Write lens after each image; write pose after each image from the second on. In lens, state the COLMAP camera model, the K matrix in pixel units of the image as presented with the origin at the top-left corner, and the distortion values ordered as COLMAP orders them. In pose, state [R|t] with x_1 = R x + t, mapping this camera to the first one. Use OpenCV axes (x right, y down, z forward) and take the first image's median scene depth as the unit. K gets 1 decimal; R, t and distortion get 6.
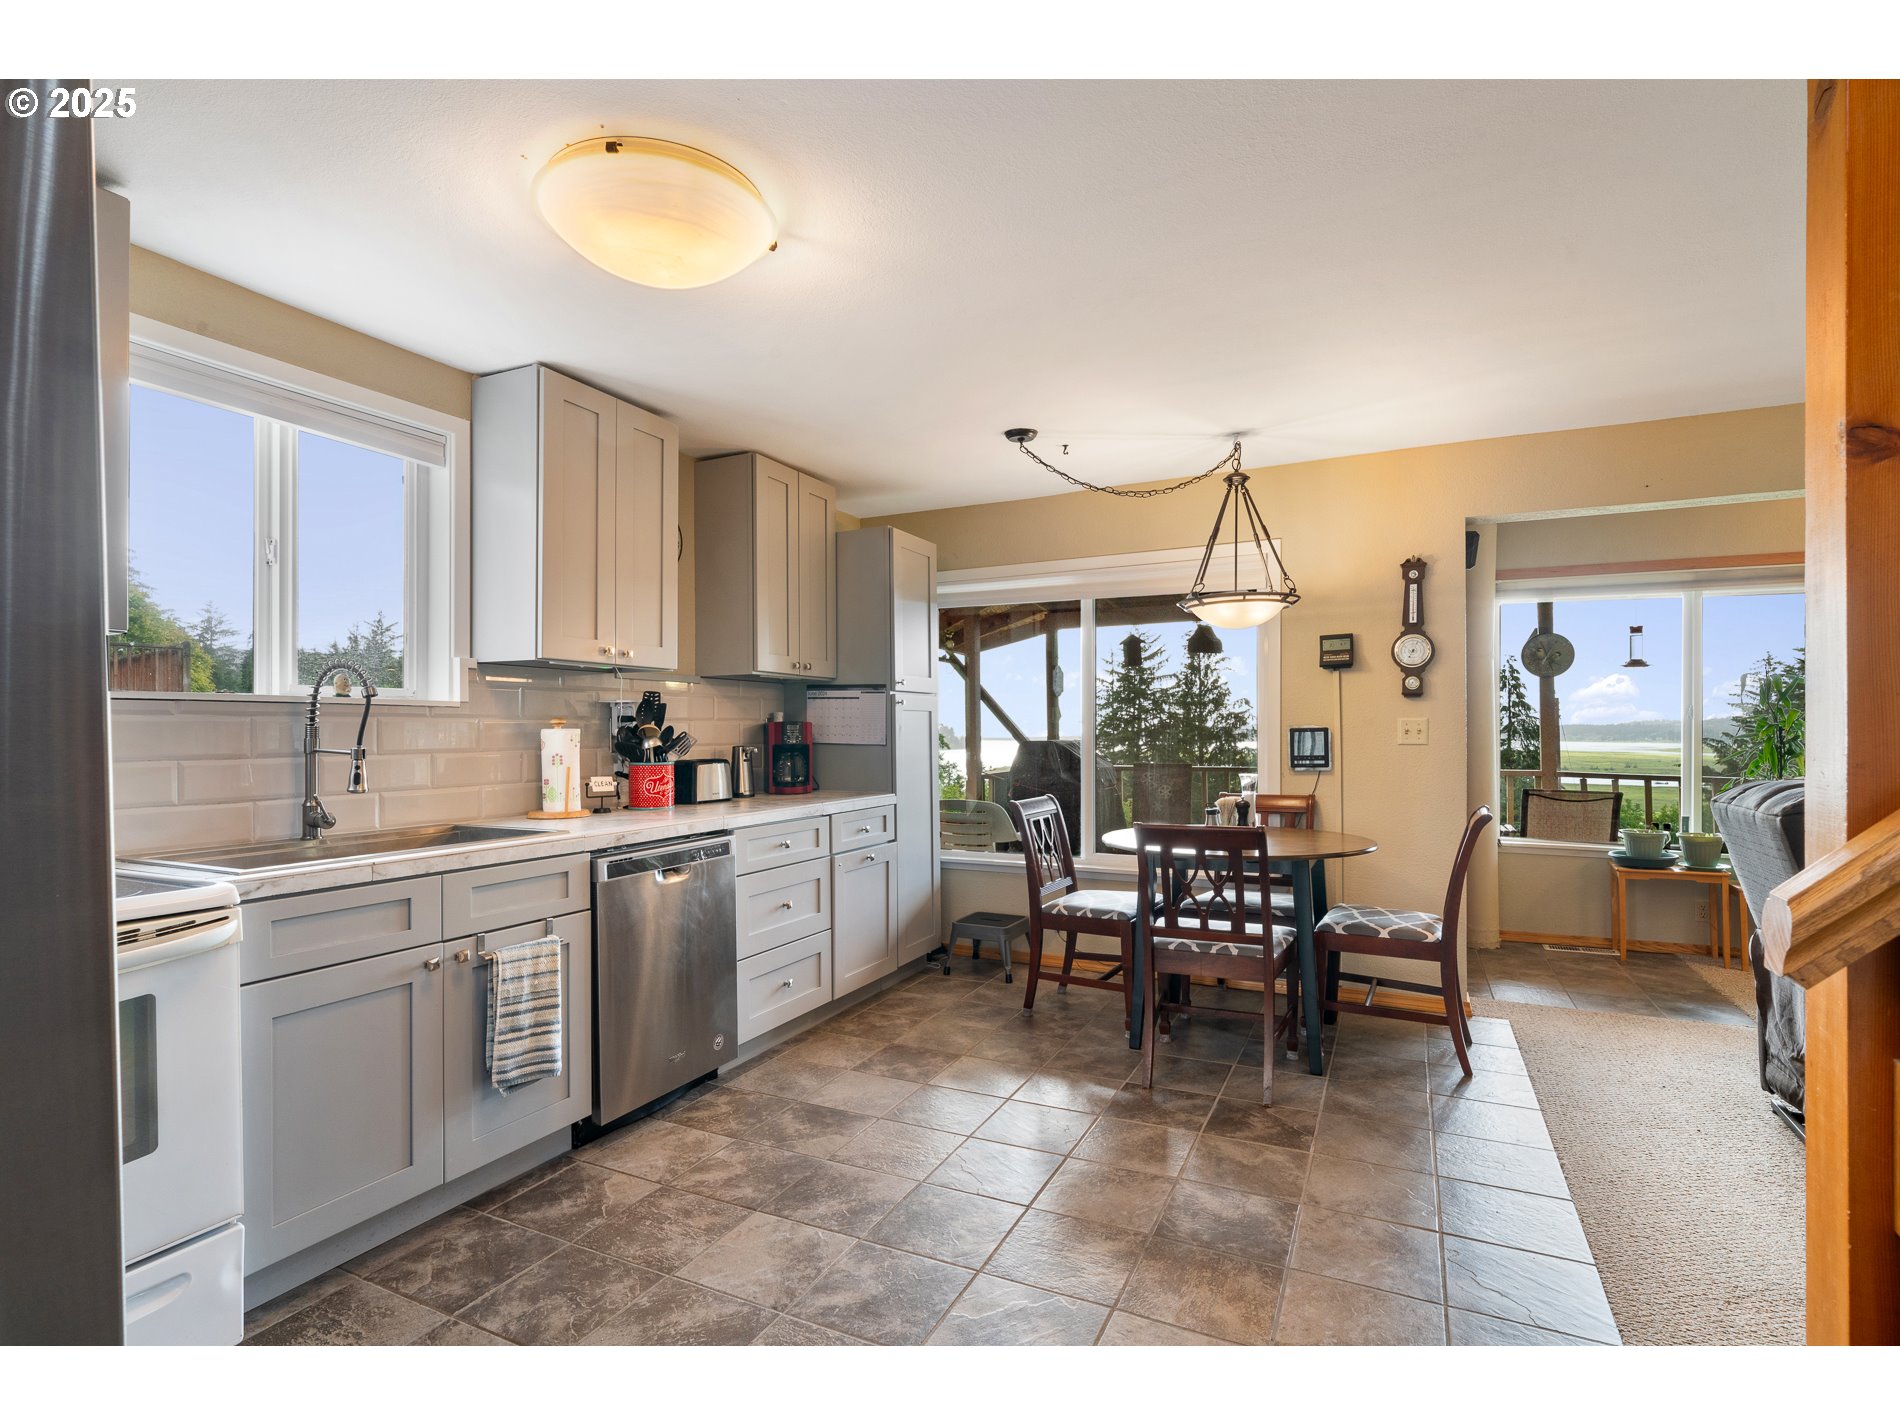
lens RADIAL K [[928.8, 0, 945.6], [0, 928.8, 735.7], [0, 0, 1]] dist [0.013173, -0.000564]
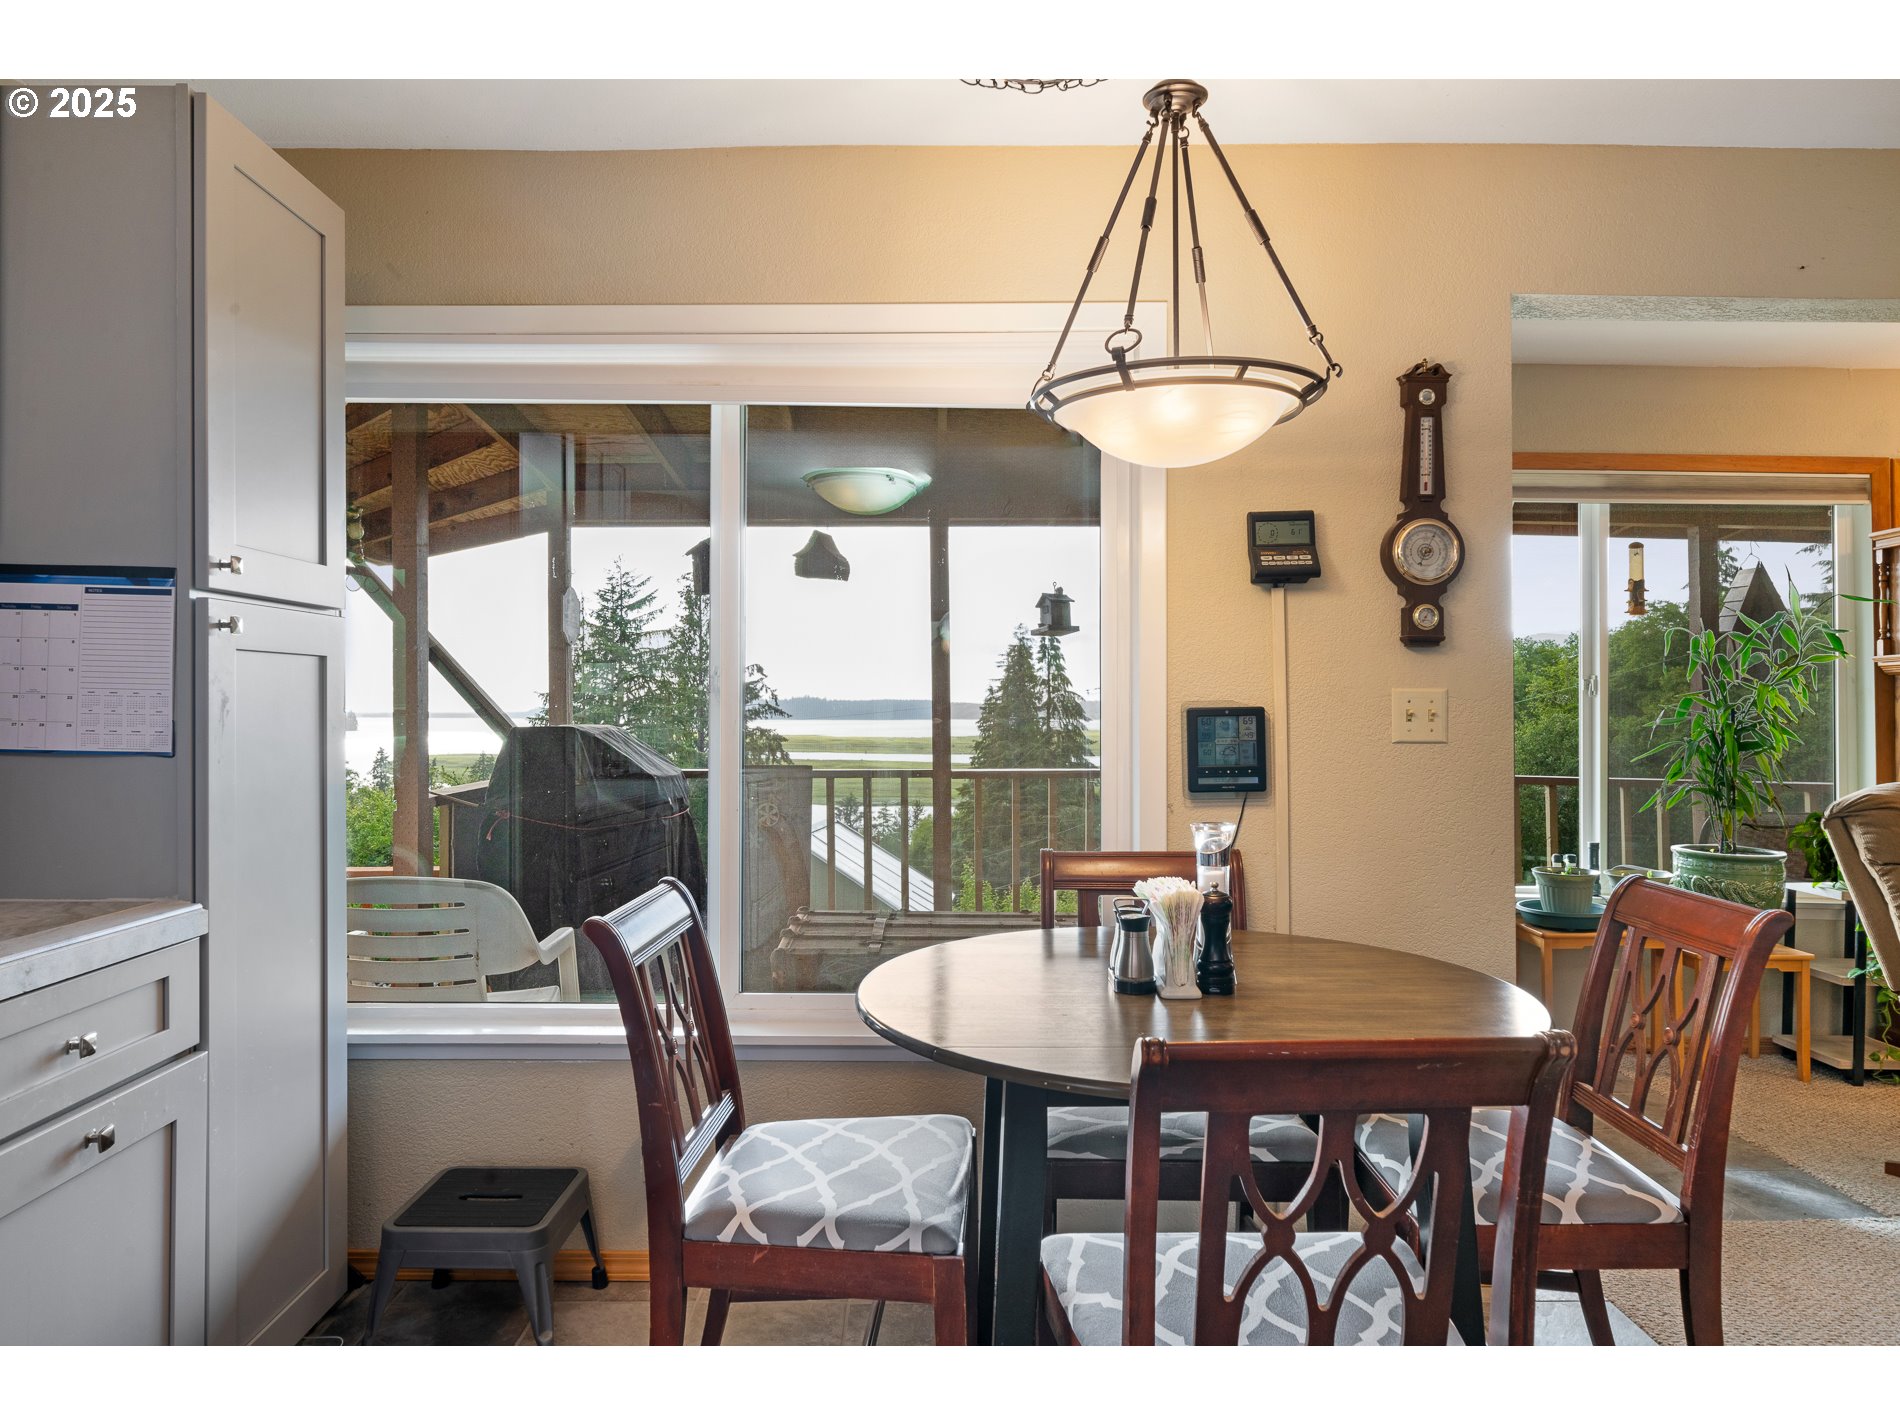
lens RADIAL K [[1218.0, 0, 929.0], [0, 1218.0, 702.8], [0, 0, 1]] dist [0.002471, 0.000621]
pose [[0.895720, 0.006670, 0.444568, -0.018950], [-0.003432, 0.999961, -0.008088, -0.005720], [-0.444605, 0.005718, 0.895708, 0.556764]]
